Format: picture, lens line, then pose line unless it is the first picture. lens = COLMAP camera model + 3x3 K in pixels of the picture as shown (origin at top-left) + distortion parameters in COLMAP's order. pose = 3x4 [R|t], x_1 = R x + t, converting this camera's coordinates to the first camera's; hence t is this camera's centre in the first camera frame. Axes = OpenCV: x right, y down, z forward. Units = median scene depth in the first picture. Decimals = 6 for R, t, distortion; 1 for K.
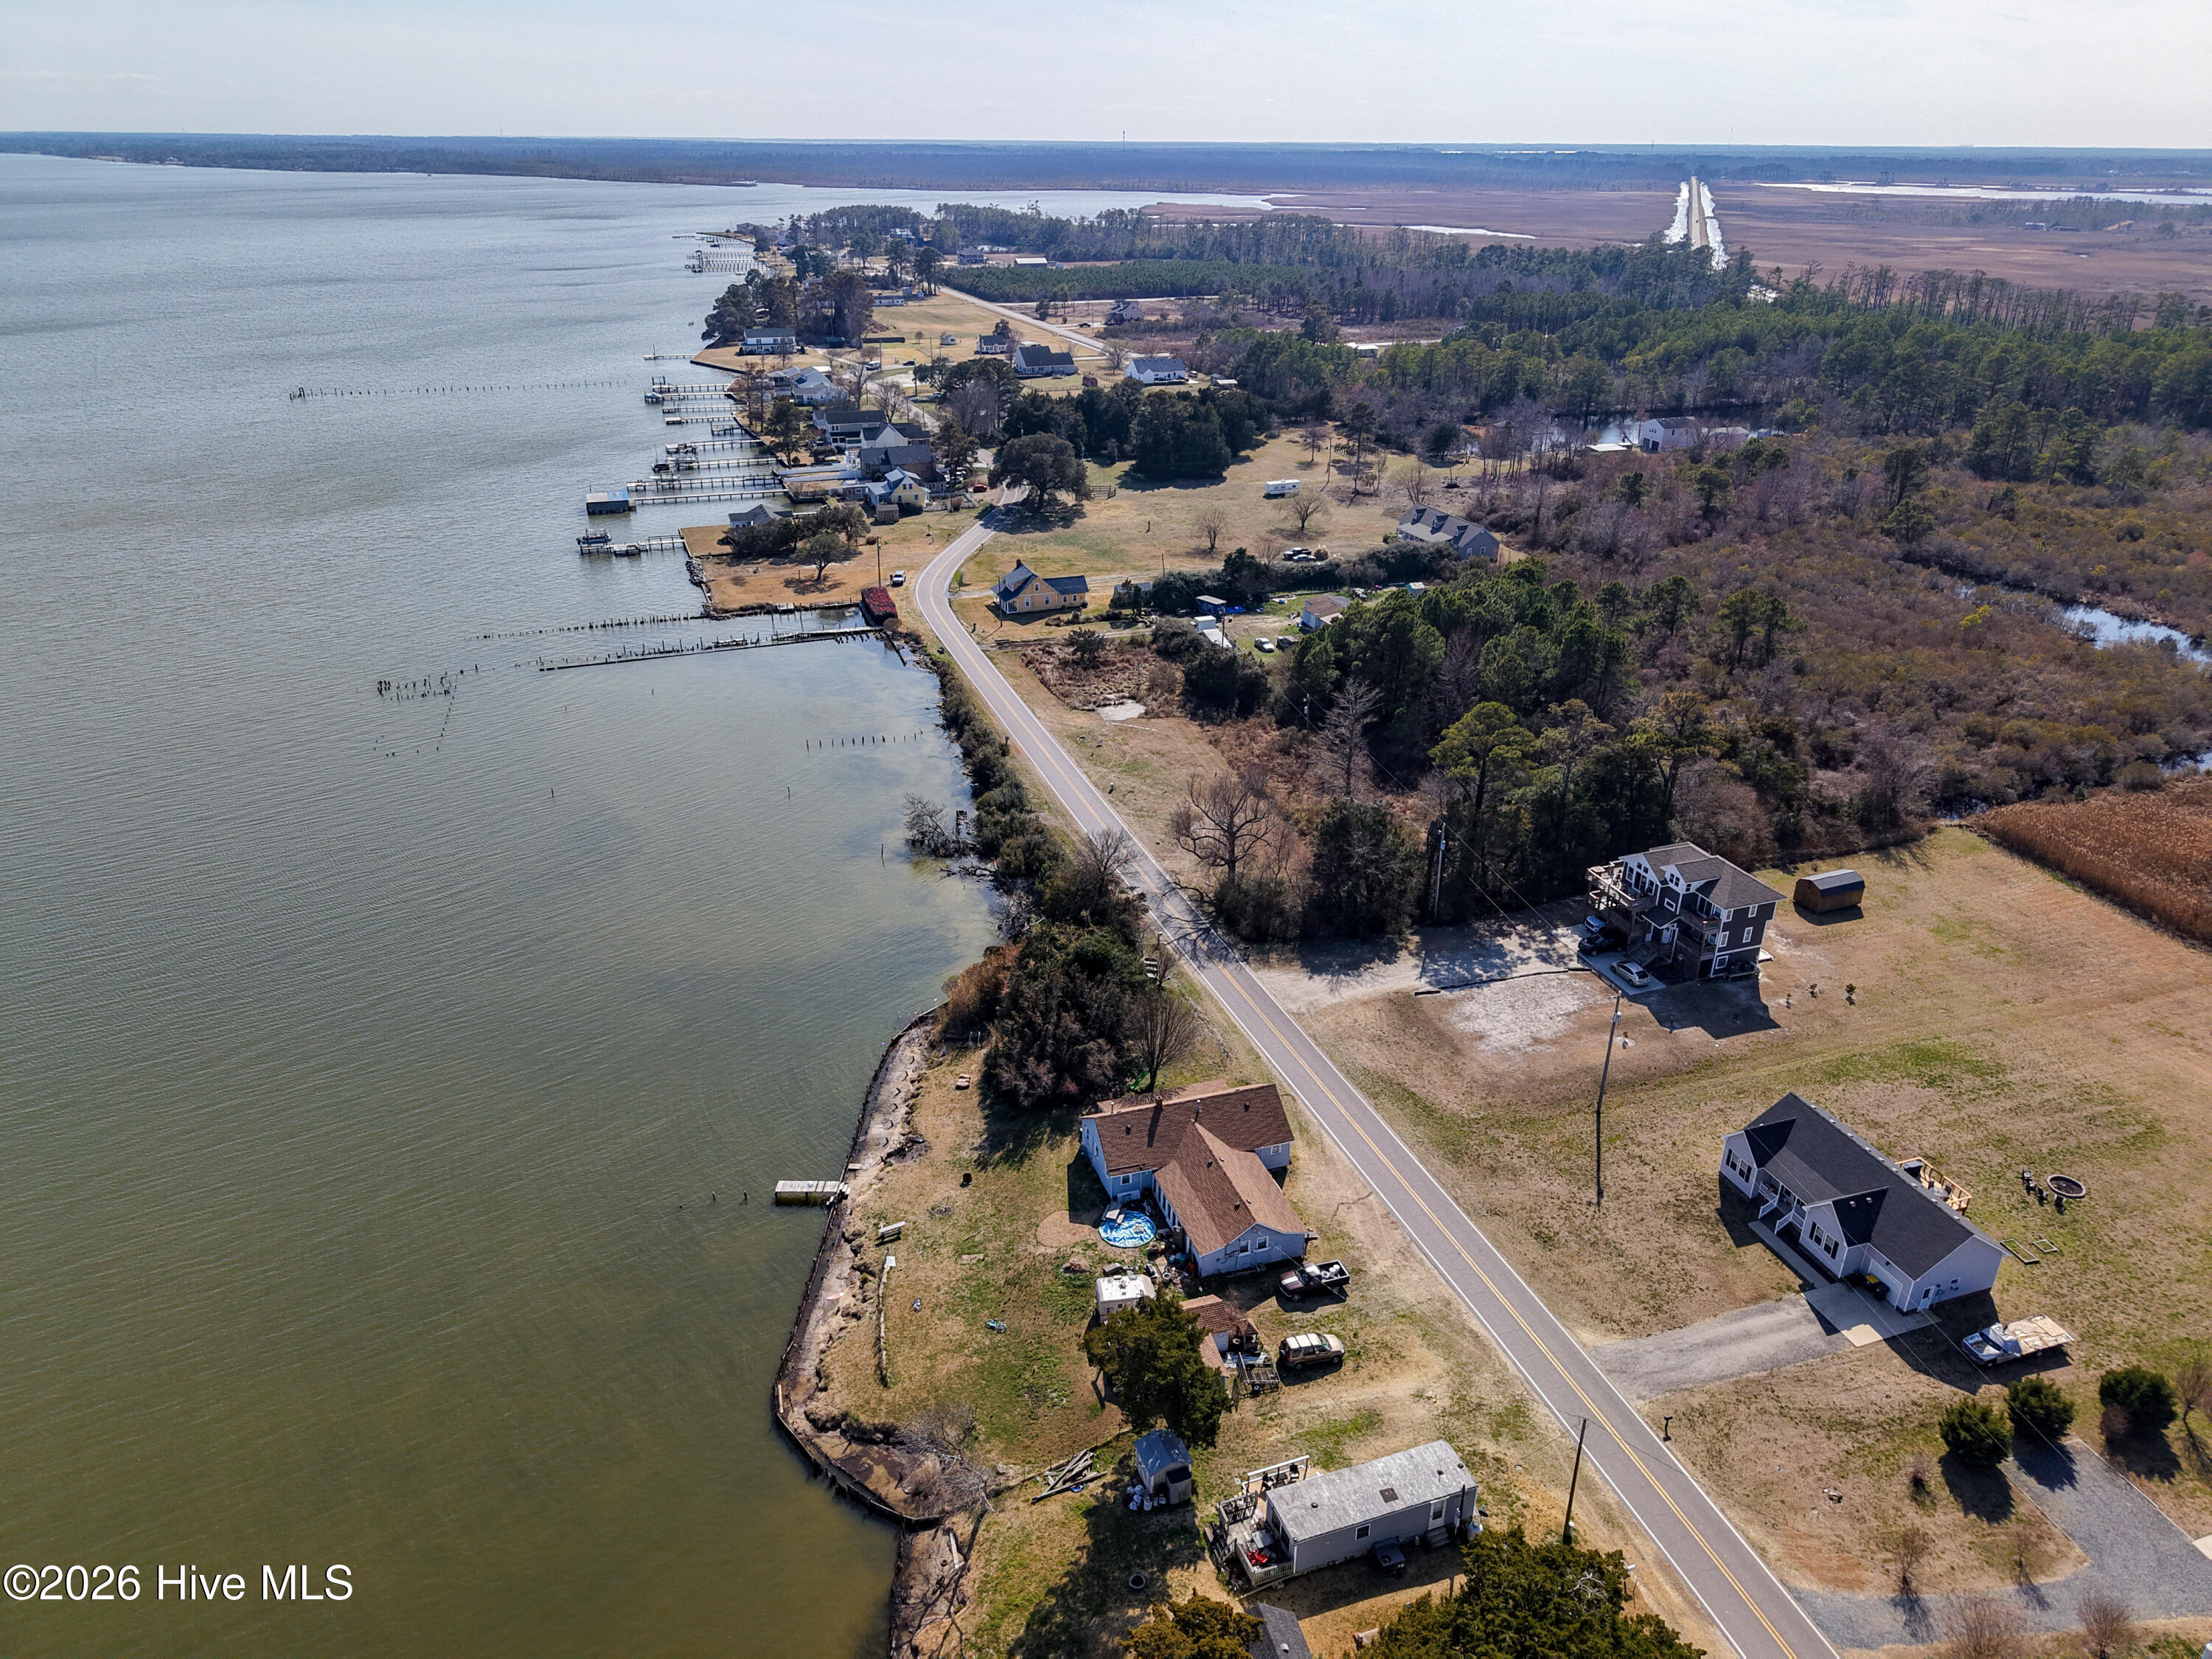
lens RADIAL K [[1483.9, 0, 1112.2], [0, 1483.9, 834.7], [0, 0, 1]] dist [0.047054, -0.053085]
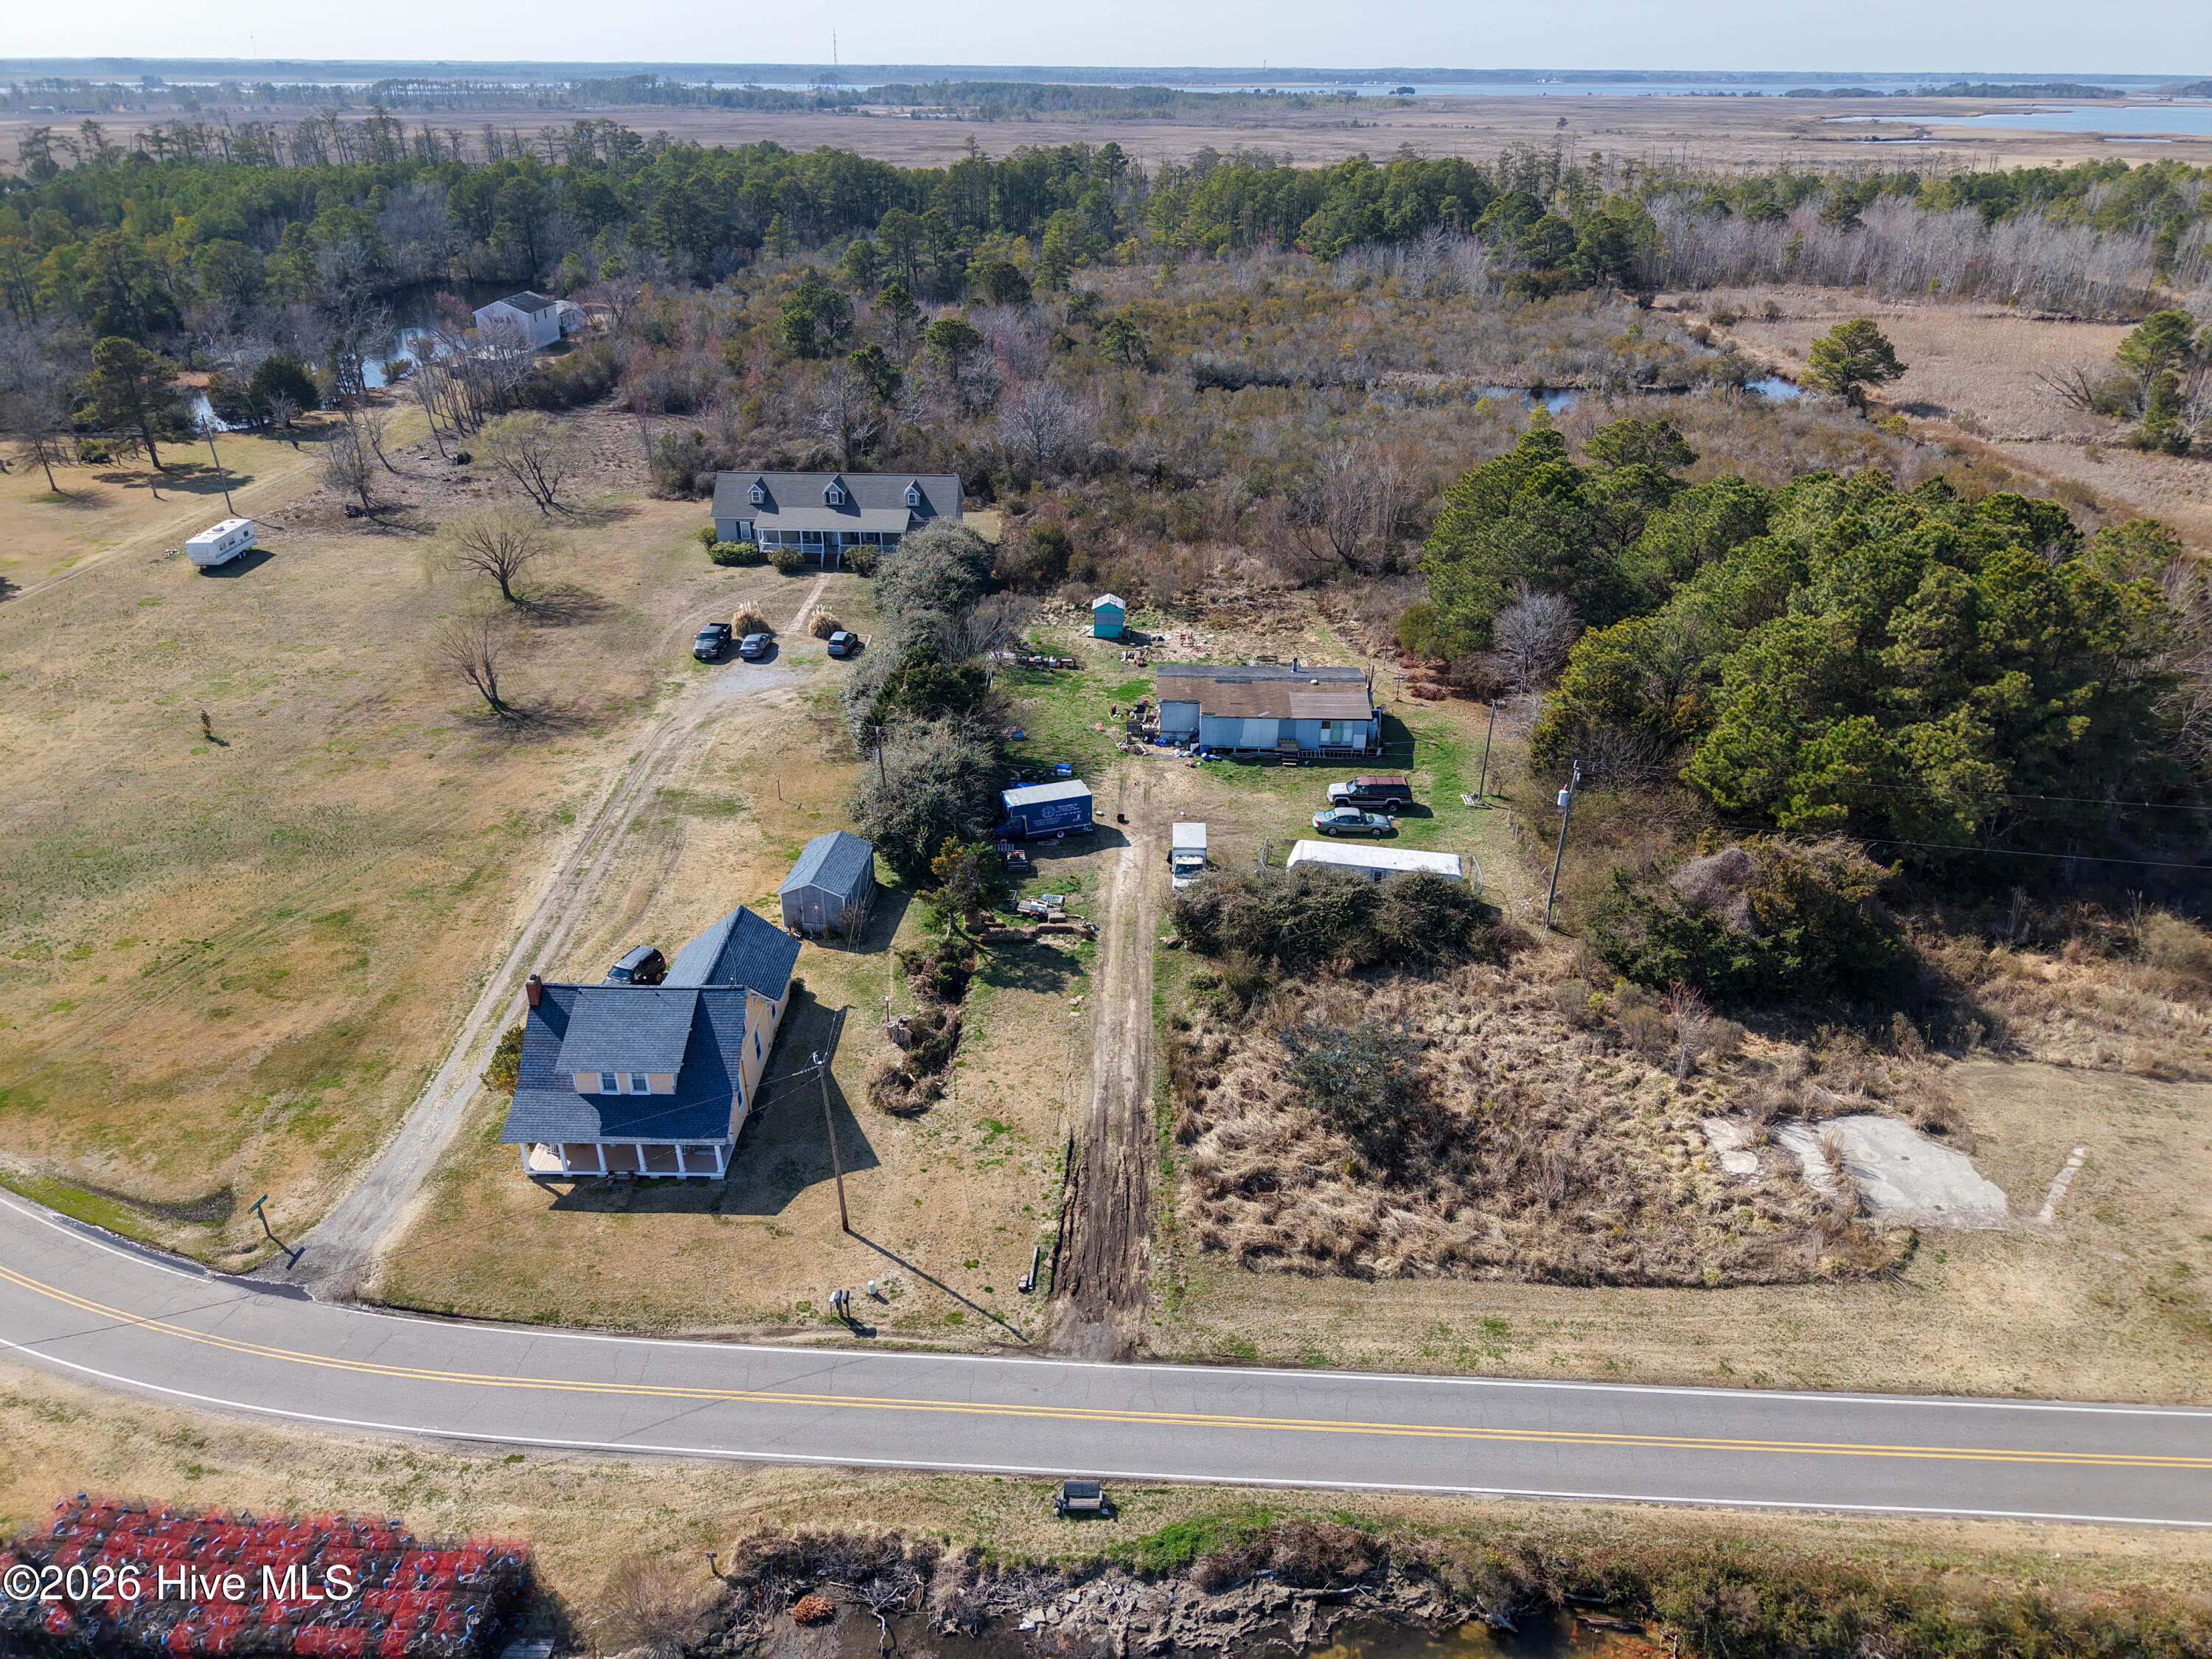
lens RADIAL K [[1483.9, 0, 1112.2], [0, 1483.9, 834.7], [0, 0, 1]] dist [0.047054, -0.053085]
pose [[0.358029, -0.434457, 0.826476, -0.280048], [0.387837, 0.874378, 0.291627, -0.301653], [-0.849351, 0.216127, 0.481551, 0.997052]]
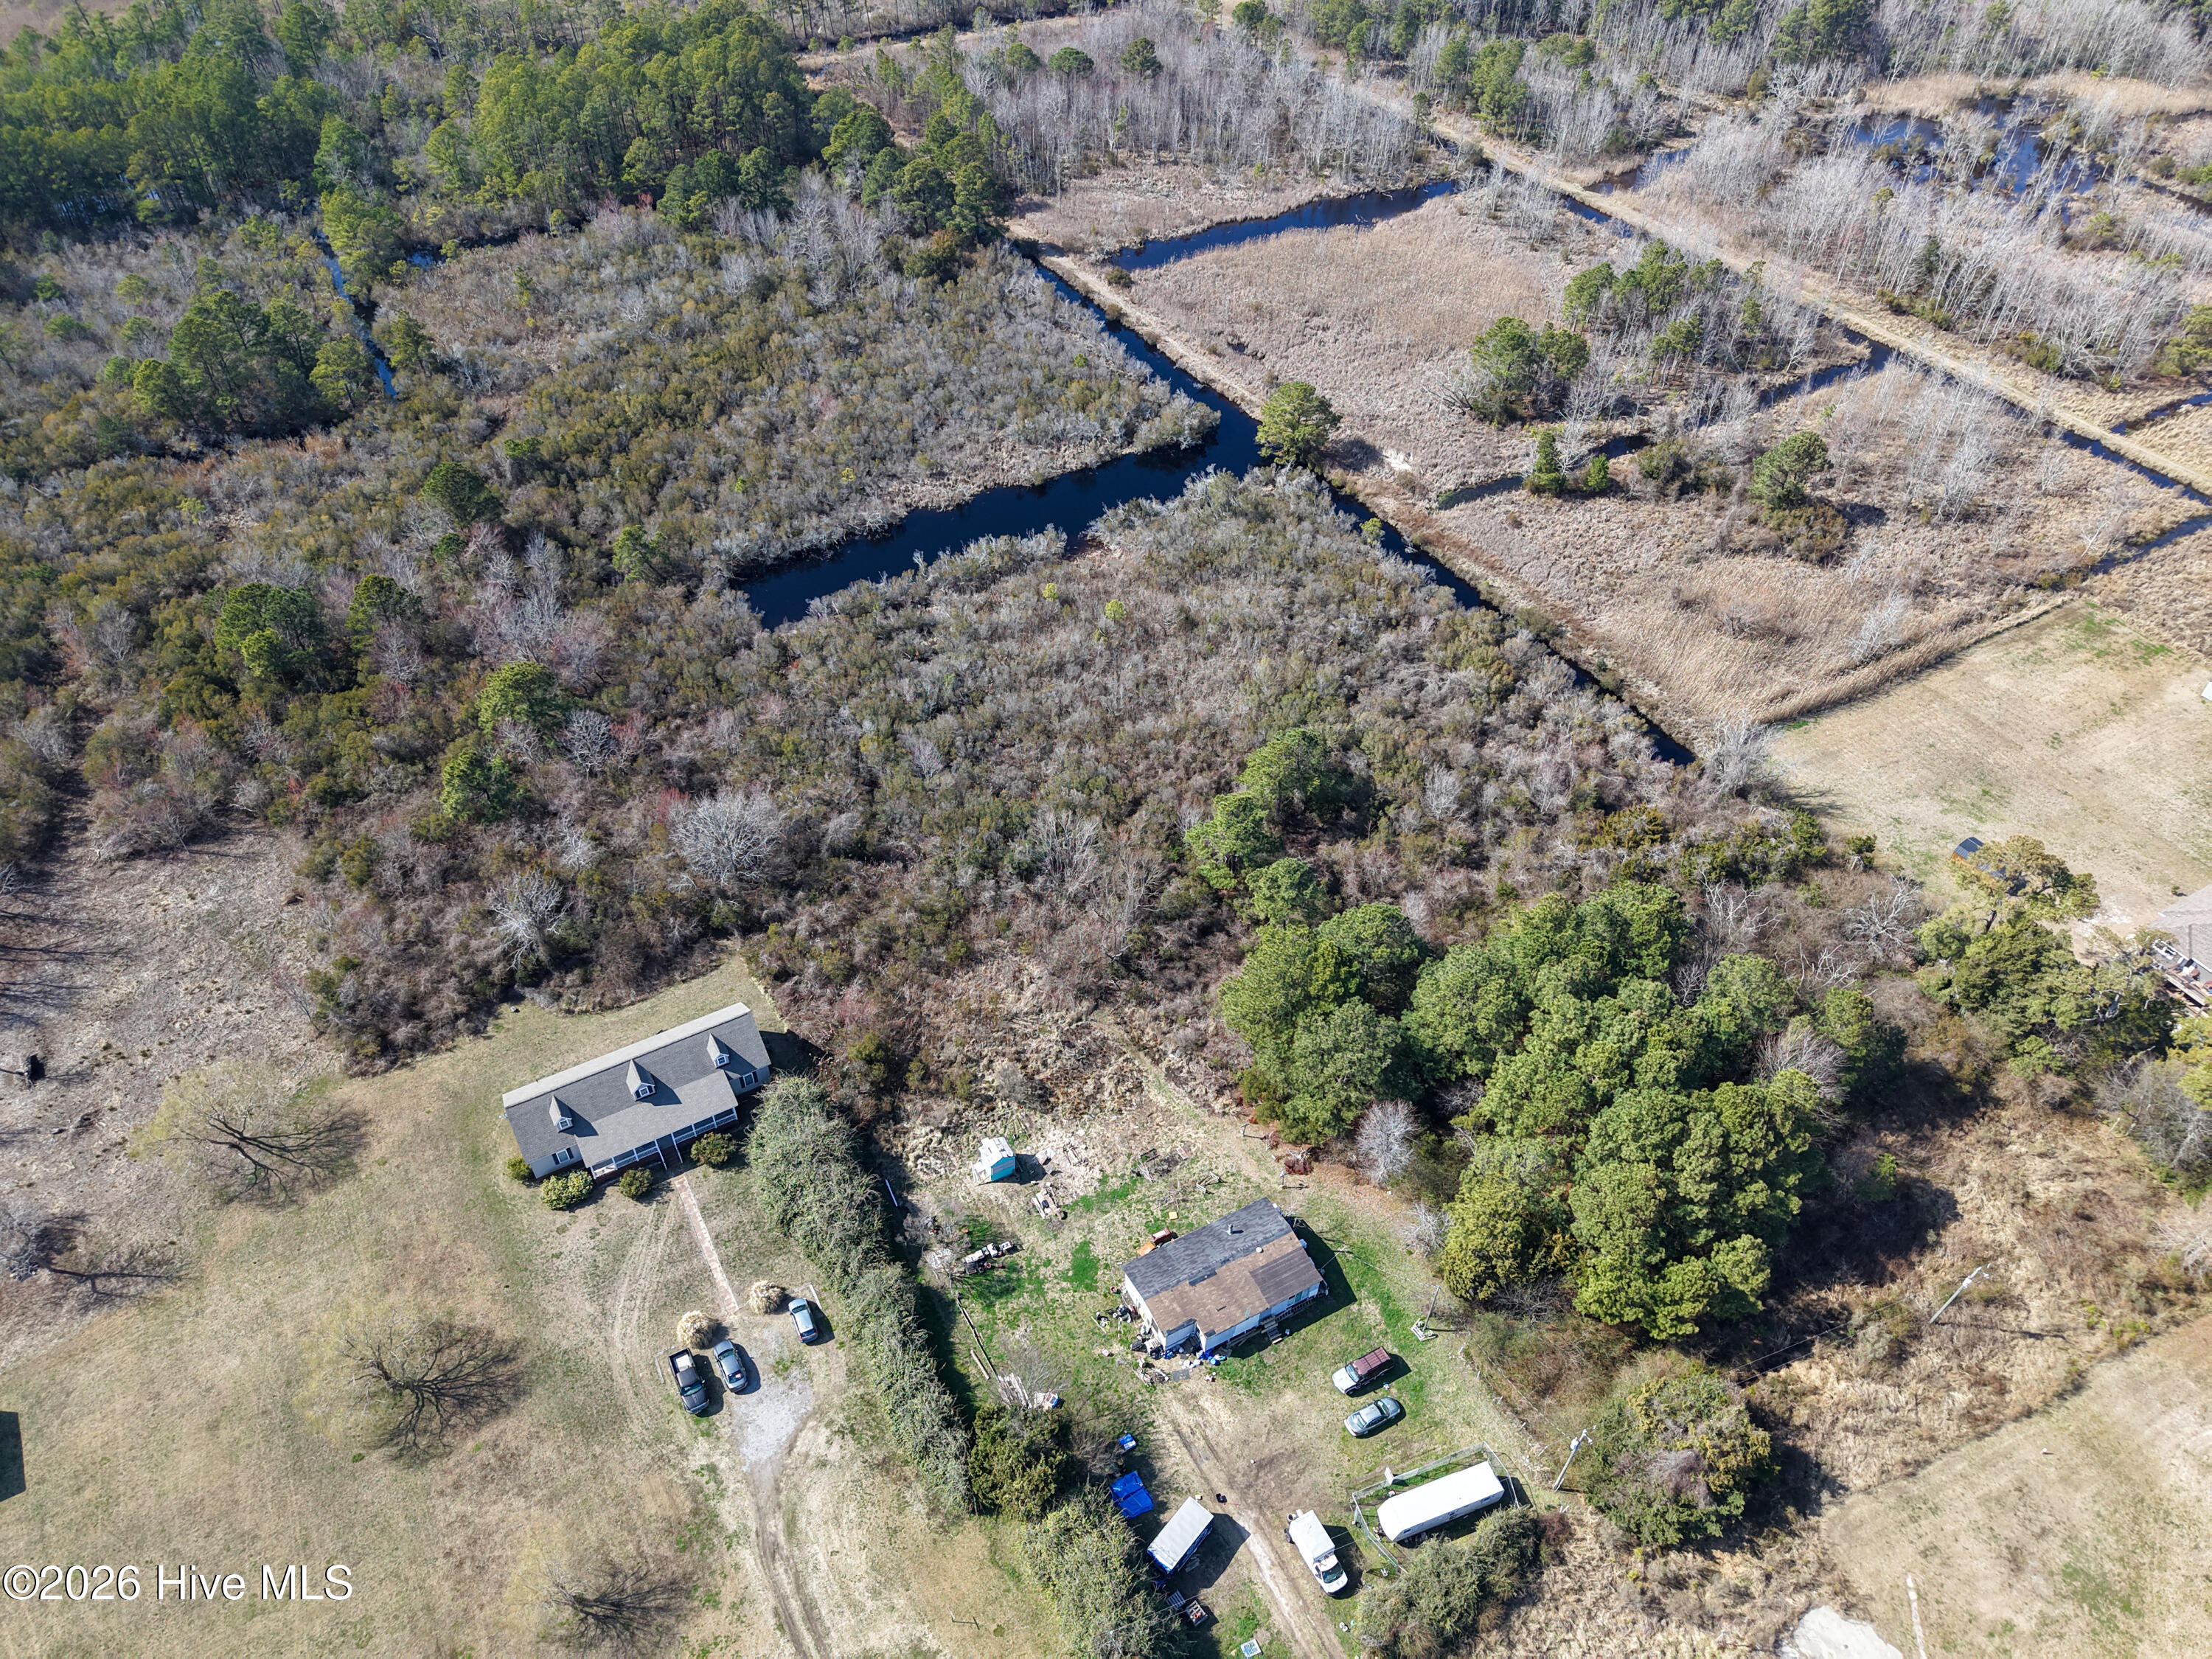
lens RADIAL K [[1483.9, 0, 1112.2], [0, 1483.9, 834.7], [0, 0, 1]] dist [0.047054, -0.053085]
pose [[-0.164794, -0.679780, 0.714663, -0.129573], [0.403241, 0.614816, 0.677790, -0.729045], [-0.900133, 0.399877, 0.172797, 1.049438]]
